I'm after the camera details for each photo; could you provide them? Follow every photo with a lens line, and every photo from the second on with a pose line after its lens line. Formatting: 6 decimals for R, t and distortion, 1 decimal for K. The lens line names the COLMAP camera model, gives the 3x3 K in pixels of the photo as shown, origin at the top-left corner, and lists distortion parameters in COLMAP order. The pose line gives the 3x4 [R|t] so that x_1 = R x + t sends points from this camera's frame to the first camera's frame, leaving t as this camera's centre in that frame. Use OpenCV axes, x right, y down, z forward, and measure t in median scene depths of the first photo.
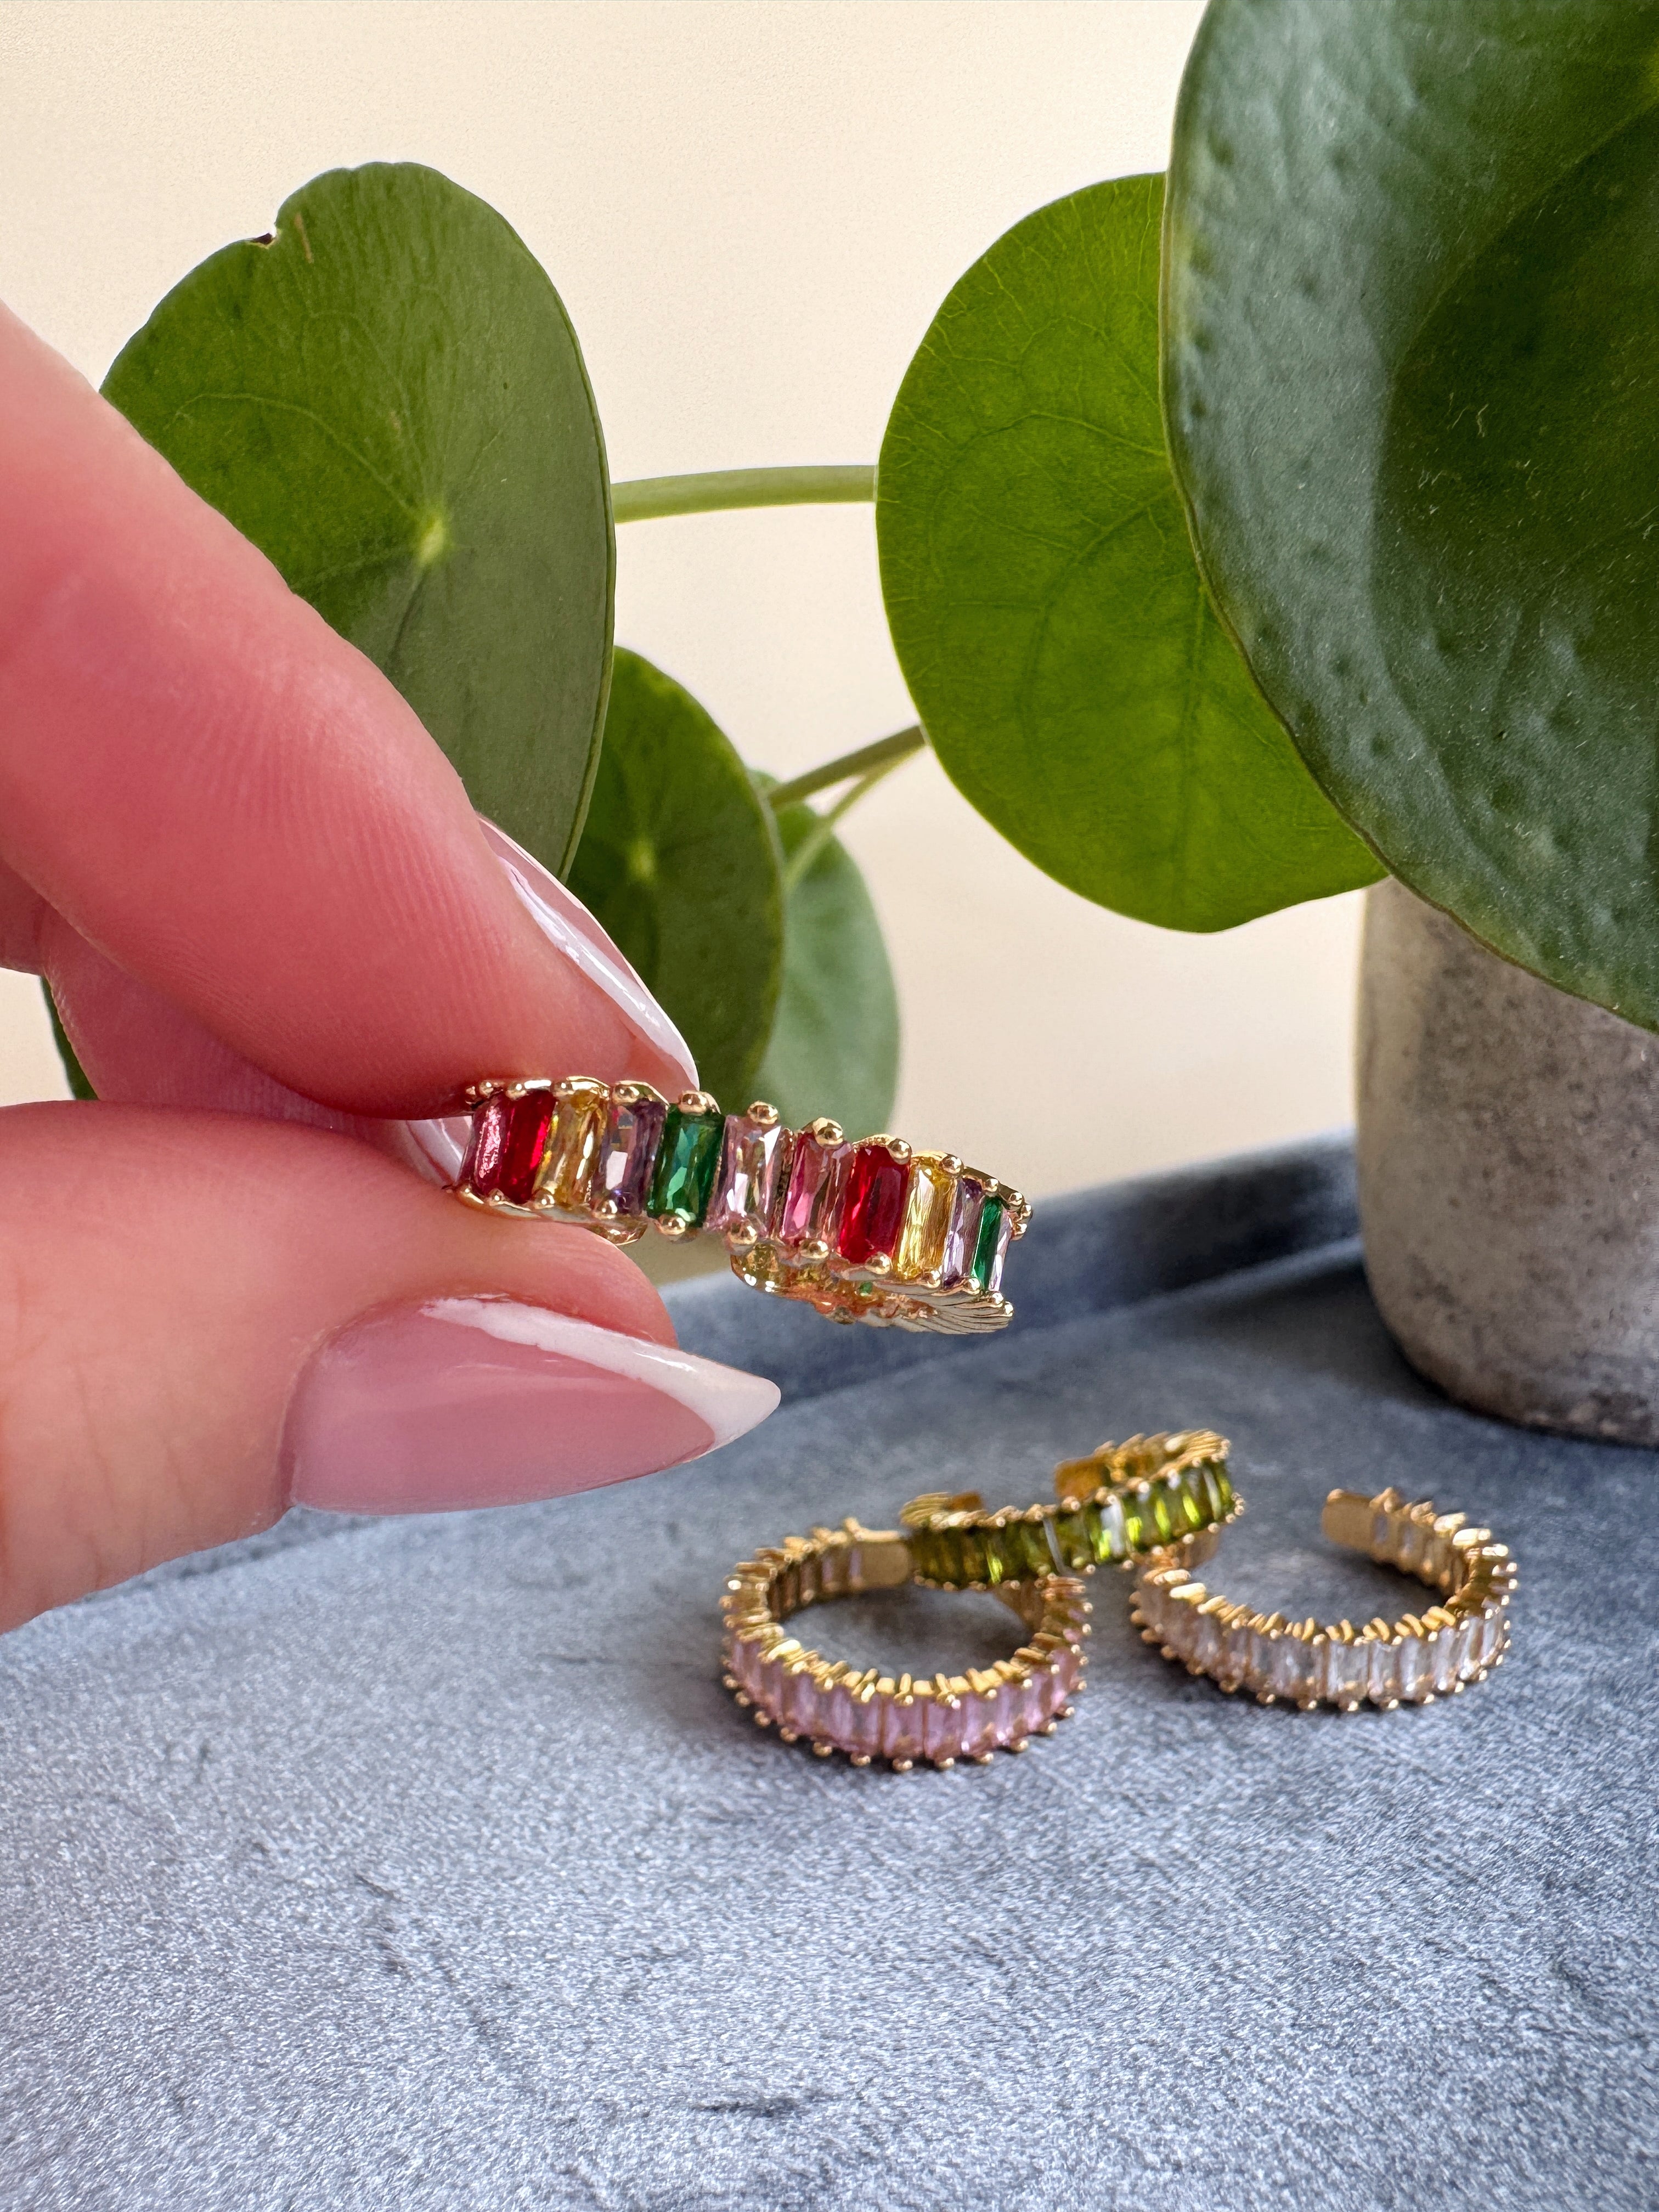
lens RADIAL K [[1630.1, 0, 825.1], [0, 1630.1, 1270.2], [0, 0, 1]] dist [-0.002774, -0.001086]
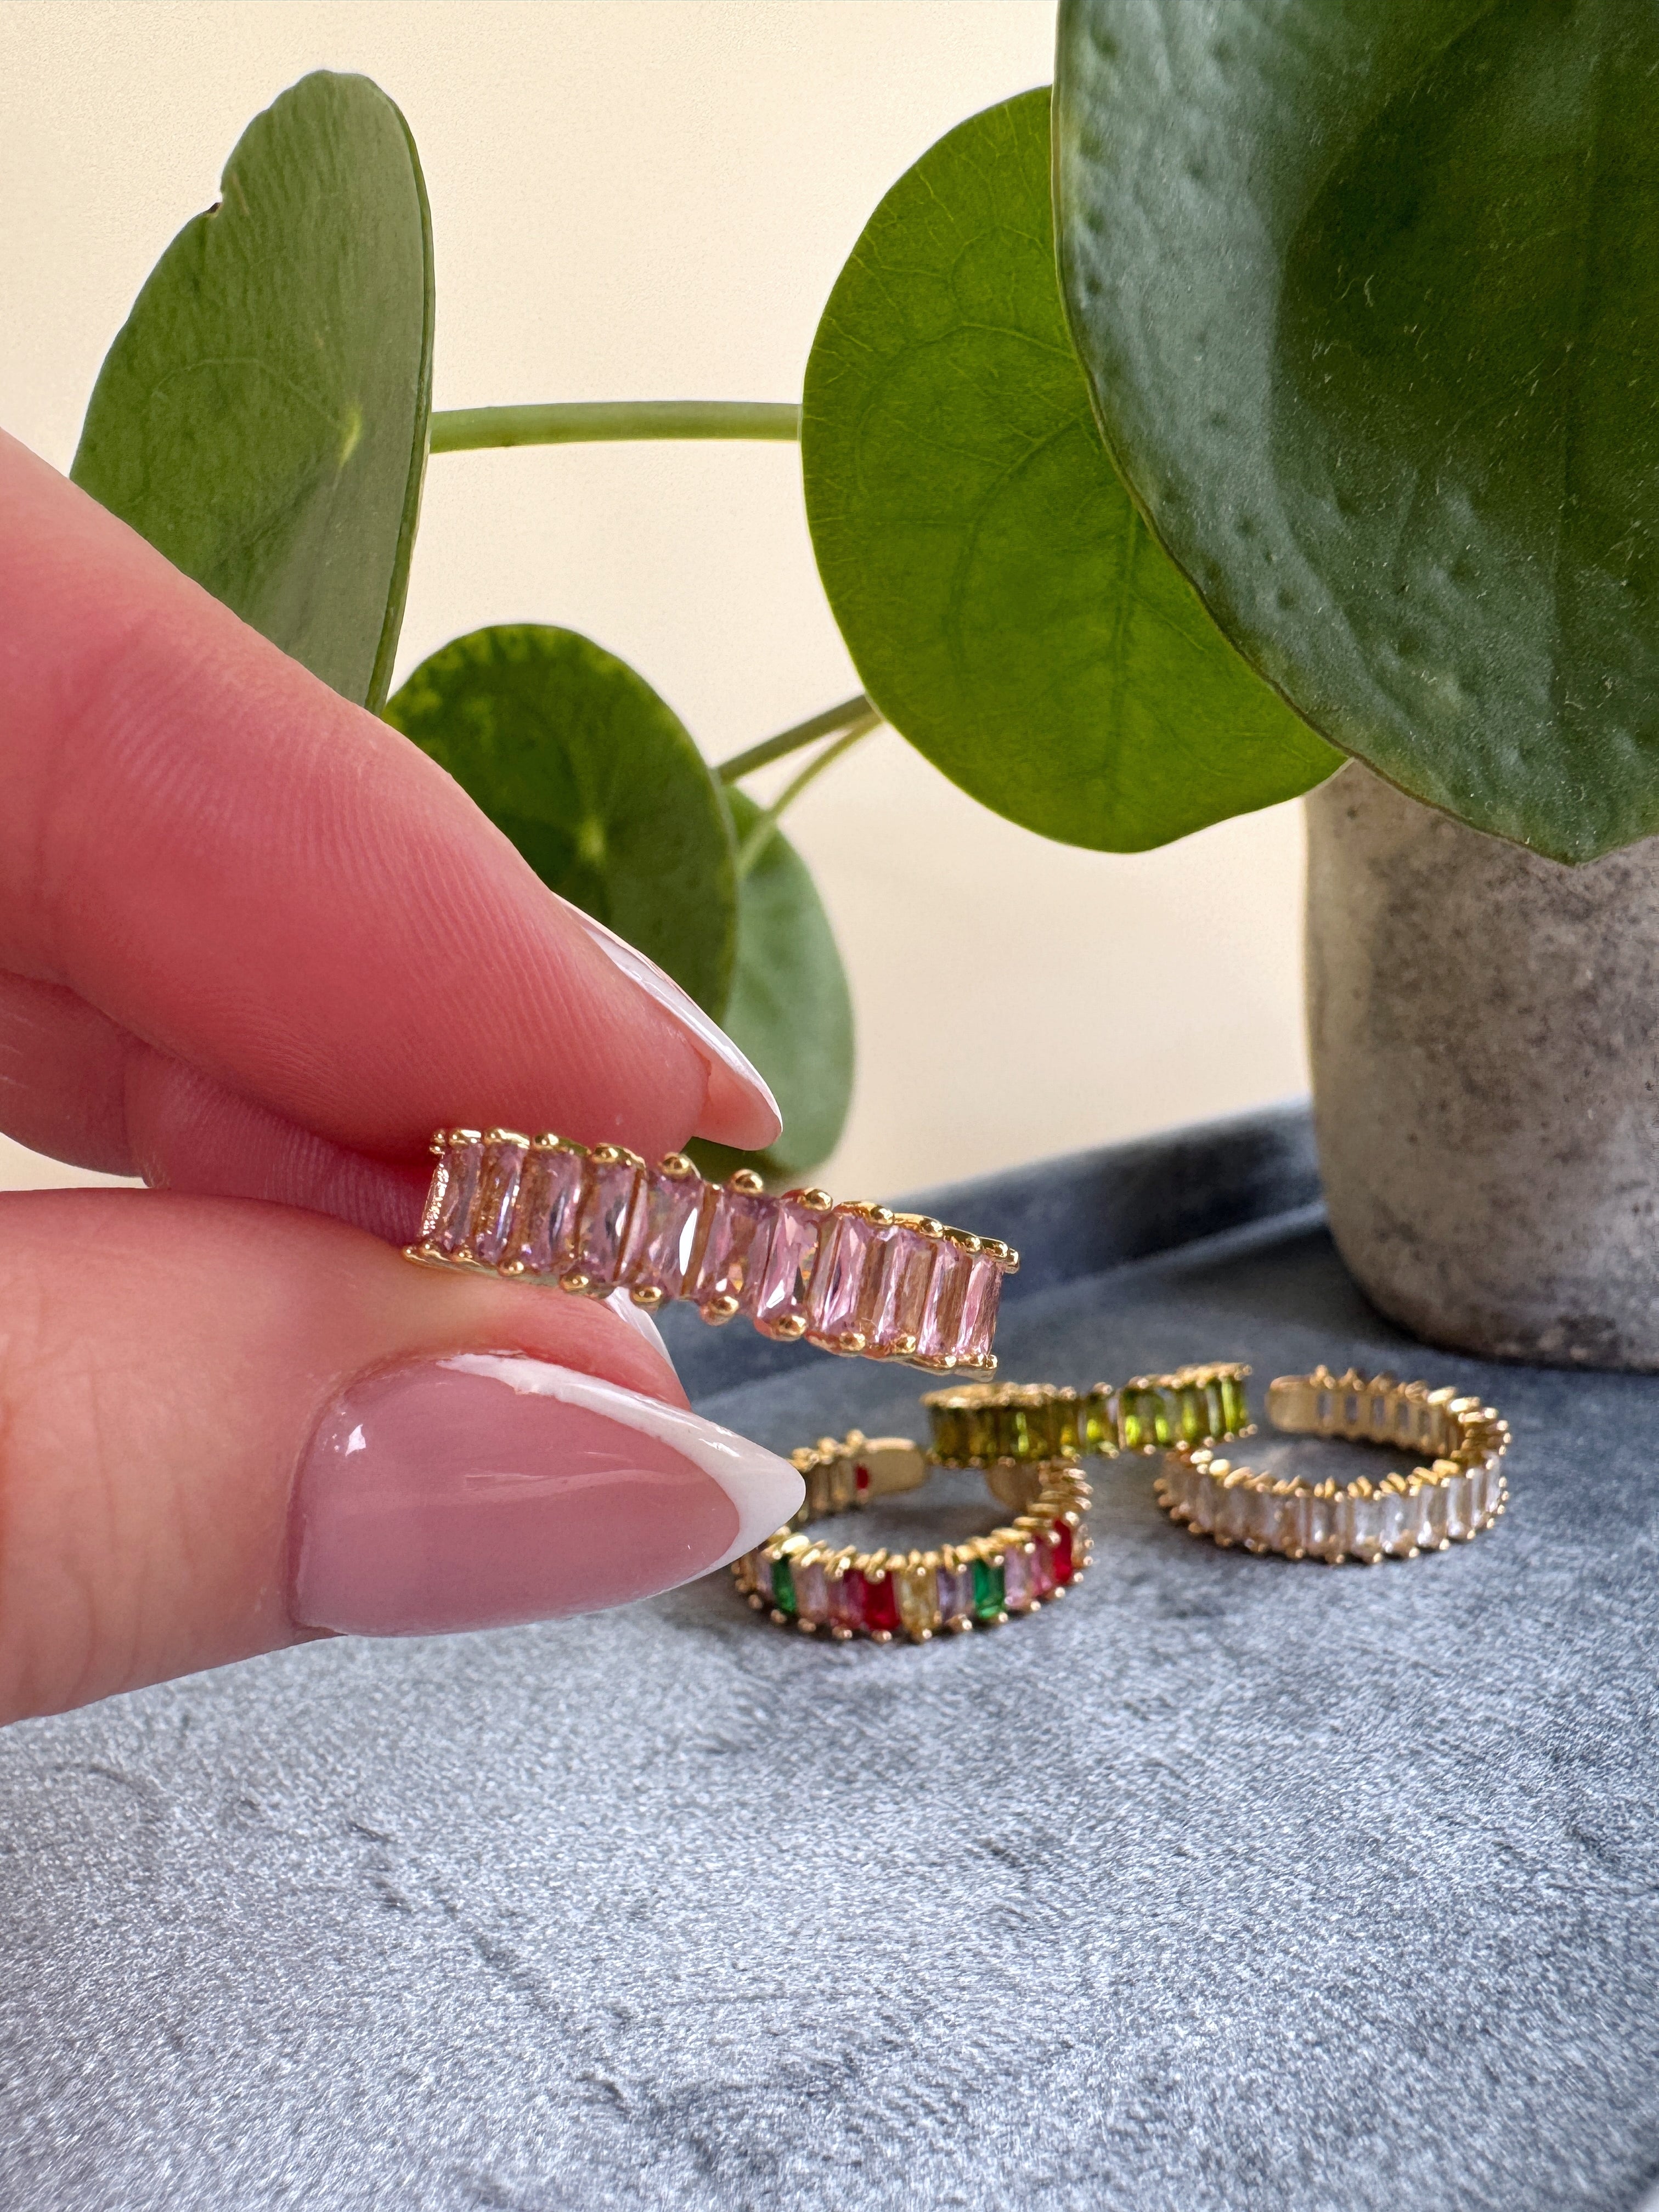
lens RADIAL K [[1630.1, 0, 825.1], [0, 1630.1, 1270.2], [0, 0, 1]] dist [-0.002774, -0.001086]
pose [[0.998507, -0.046874, 0.028031, -0.015559], [0.047801, 0.998299, -0.033370, 0.089532], [-0.026419, 0.034660, 0.999050, 0.006483]]
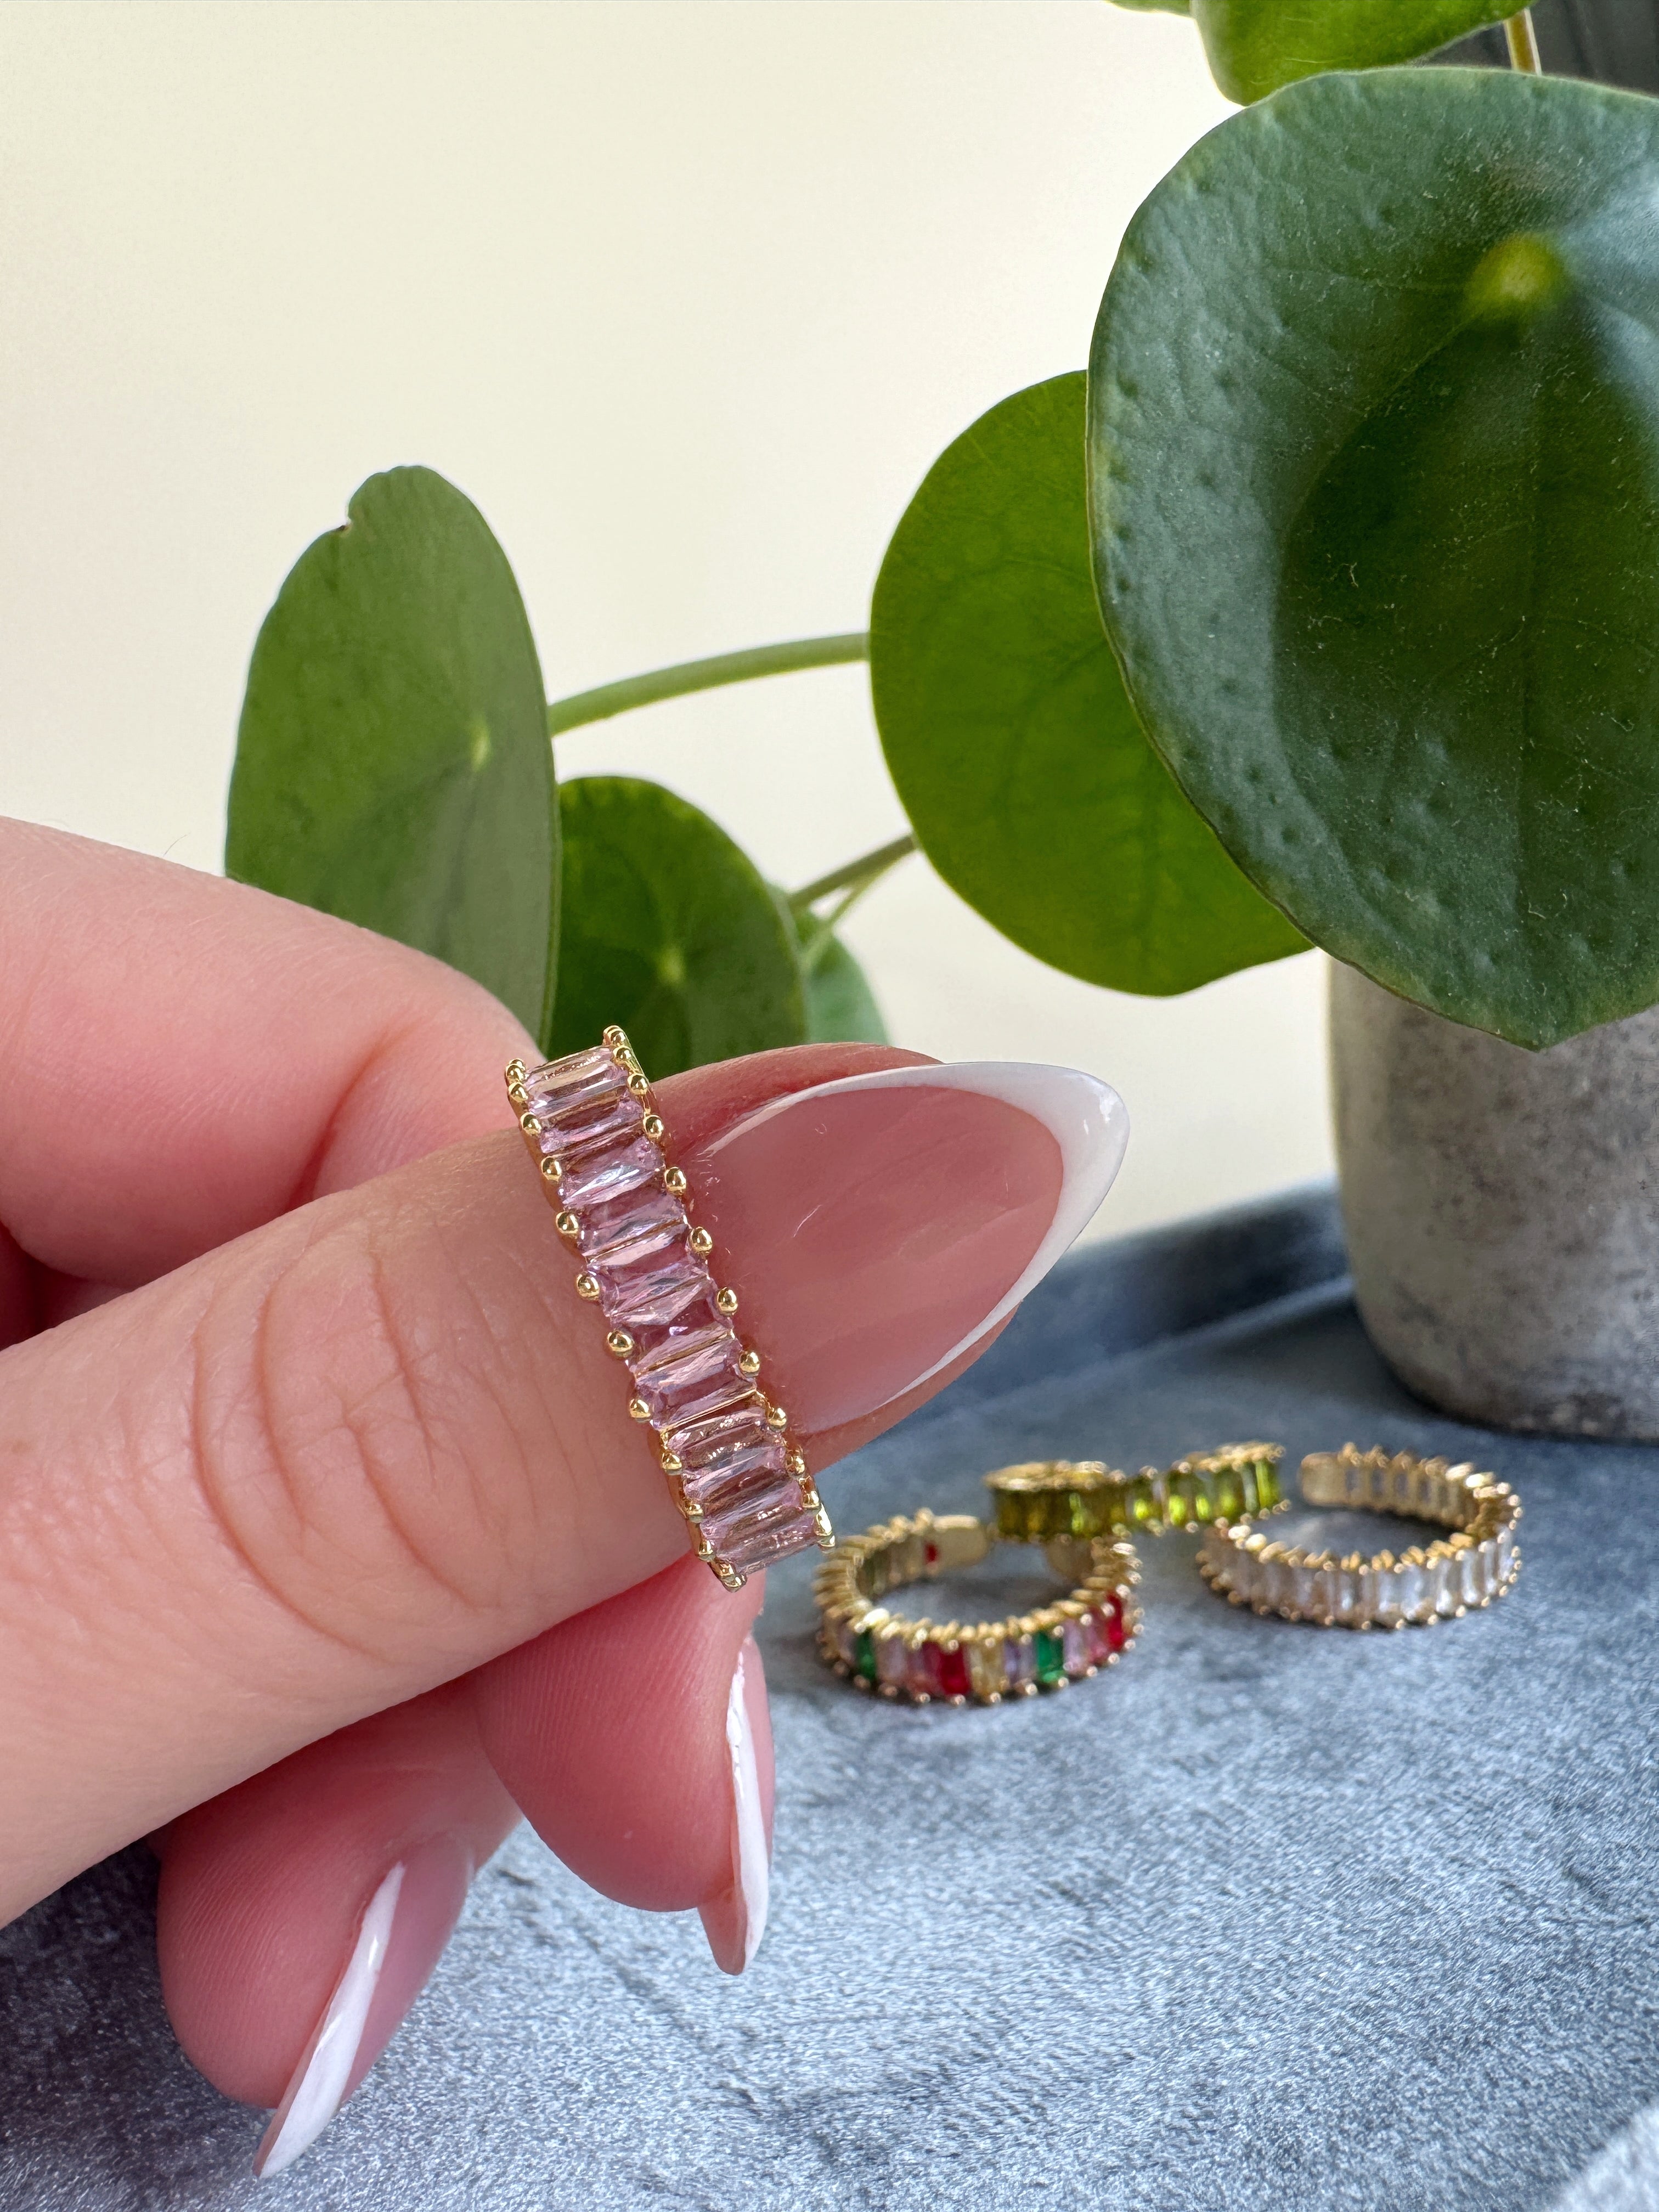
lens RADIAL K [[1628.0, 0, 824.5], [0, 1628.0, 1270.5], [0, 0, 1]] dist [0.000419, -0.003886]
pose [[0.998111, -0.061305, 0.003997, -0.043442], [0.061435, 0.996274, -0.060523, 0.042832], [-0.000272, 0.060654, 0.998159, -0.147420]]
